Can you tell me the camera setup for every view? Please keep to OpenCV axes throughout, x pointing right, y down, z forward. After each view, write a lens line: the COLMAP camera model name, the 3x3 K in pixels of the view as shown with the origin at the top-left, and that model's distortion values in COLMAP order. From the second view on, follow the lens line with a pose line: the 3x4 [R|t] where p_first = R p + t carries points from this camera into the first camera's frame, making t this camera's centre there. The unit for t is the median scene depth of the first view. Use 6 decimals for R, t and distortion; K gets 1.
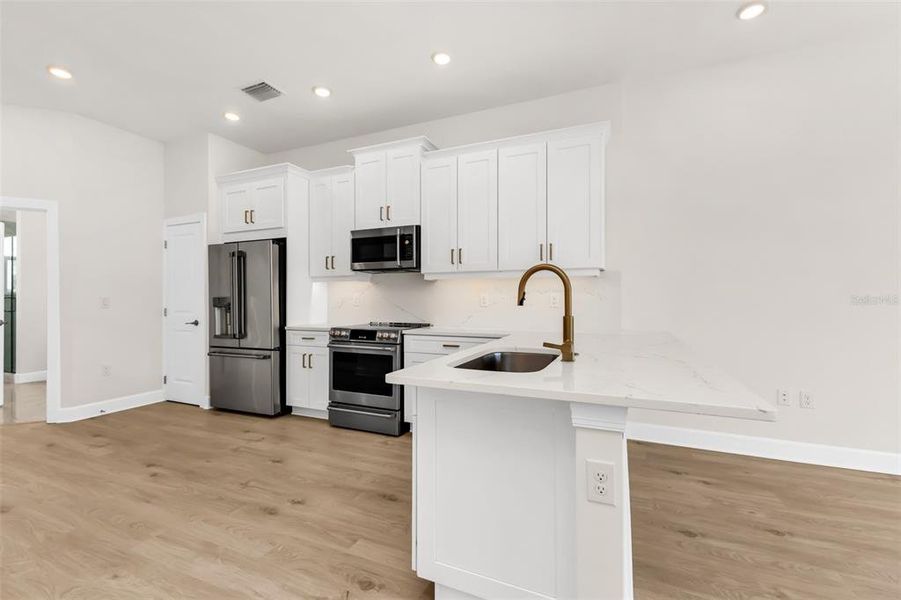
lens RADIAL K [[385.9, 0, 451.9], [0, 385.9, 298.1], [0, 0, 1]] dist [0.002982, 0.000063]
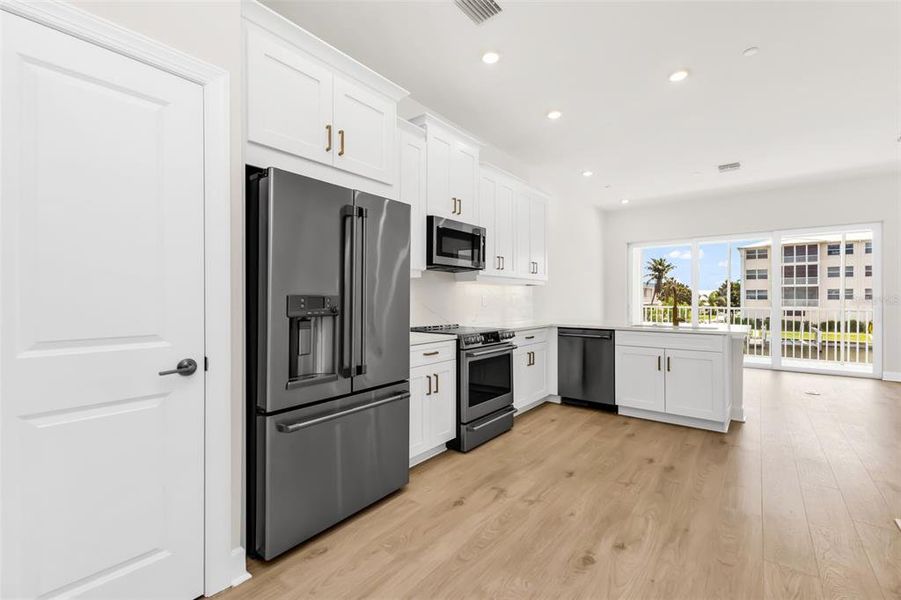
lens RADIAL K [[385.9, 0, 451.9], [0, 385.9, 298.1], [0, 0, 1]] dist [0.002982, 0.000063]
pose [[0.264443, 0.005157, 0.964388, -1.093848], [-0.002652, 0.999986, -0.004620, 0.002785], [-0.964398, -0.001335, 0.264453, 0.789499]]
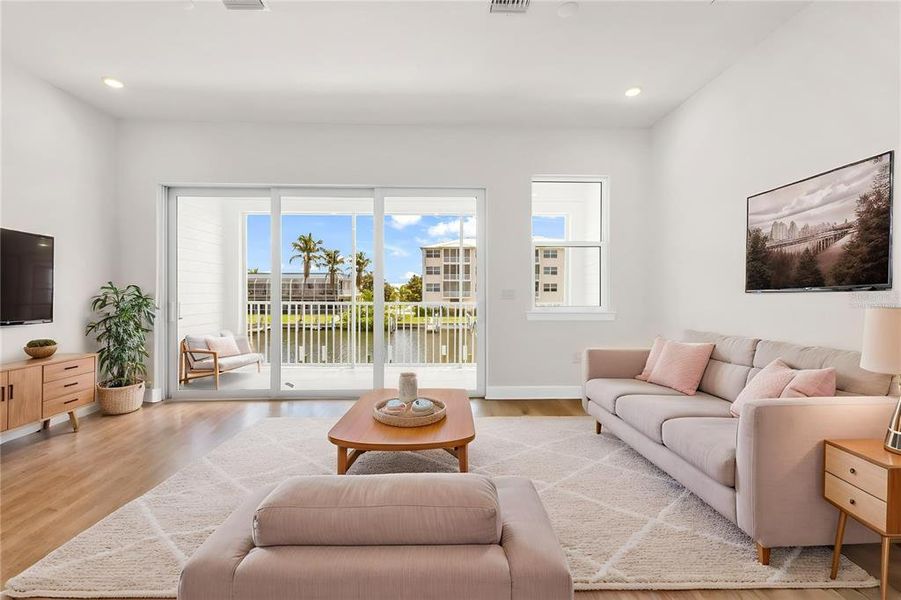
lens RADIAL K [[390.7, 0, 452.1], [0, 390.7, 301.8], [0, 0, 1]] dist [0.001877, 0.000189]
pose [[-0.424267, -0.020881, 0.905297, -0.154315], [0.001934, 0.999711, 0.023966, -0.003215], [-0.905535, 0.011919, -0.424104, 0.116938]]
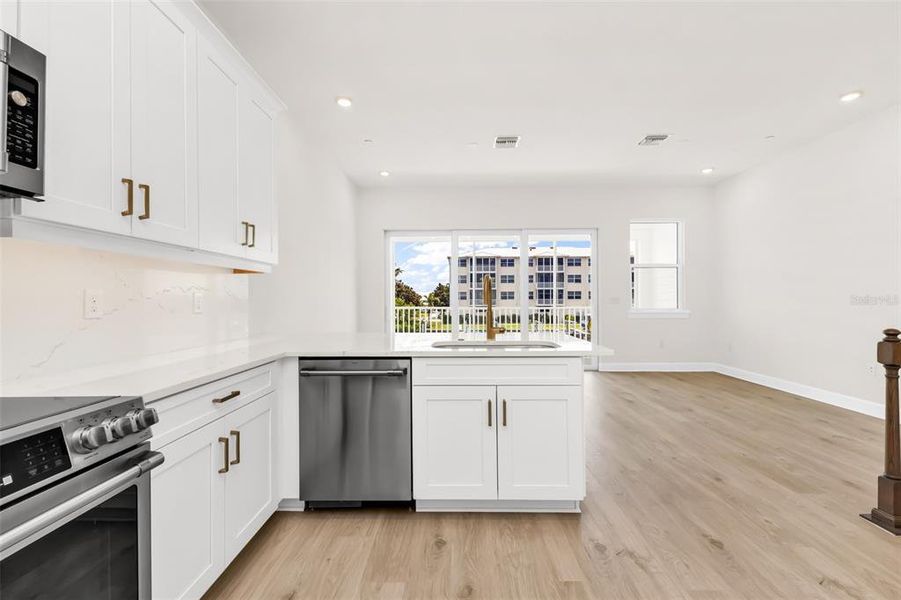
lens RADIAL K [[388.3, 0, 450.5], [0, 388.3, 300.0], [0, 0, 1]] dist [0.001898, 0.000222]
pose [[-0.375831, 0.002761, 0.926684, -0.486090], [0.003767, 0.999992, -0.001451, 0.003004], [-0.926681, 0.002945, -0.375838, 0.797159]]
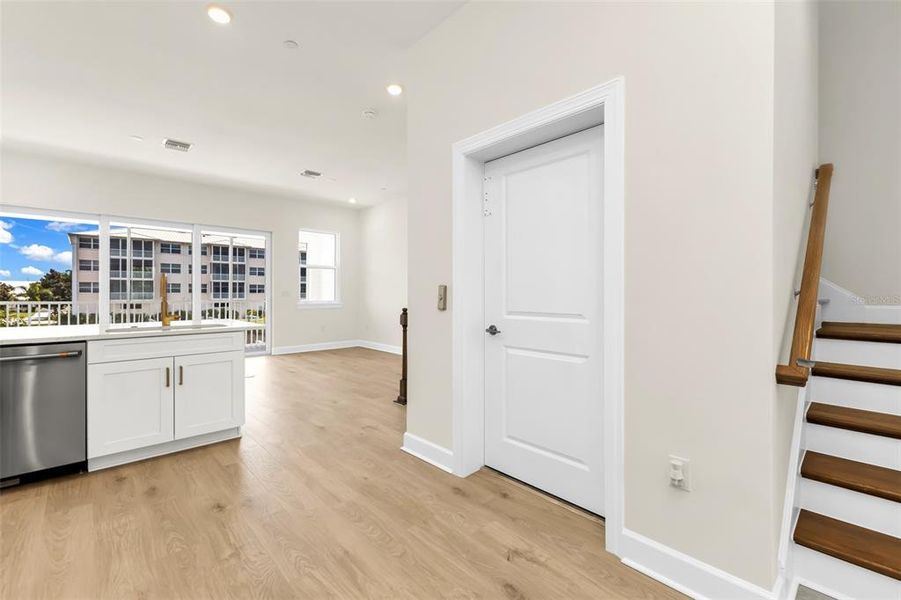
lens RADIAL K [[388.9, 0, 449.5], [0, 388.9, 292.8], [0, 0, 1]] dist [0.010718, 0.000027]
pose [[-0.913246, 0.001278, 0.407407, -0.796611], [0.000153, 0.999996, -0.002793, 0.004101], [-0.407409, -0.002488, -0.913242, 1.005433]]
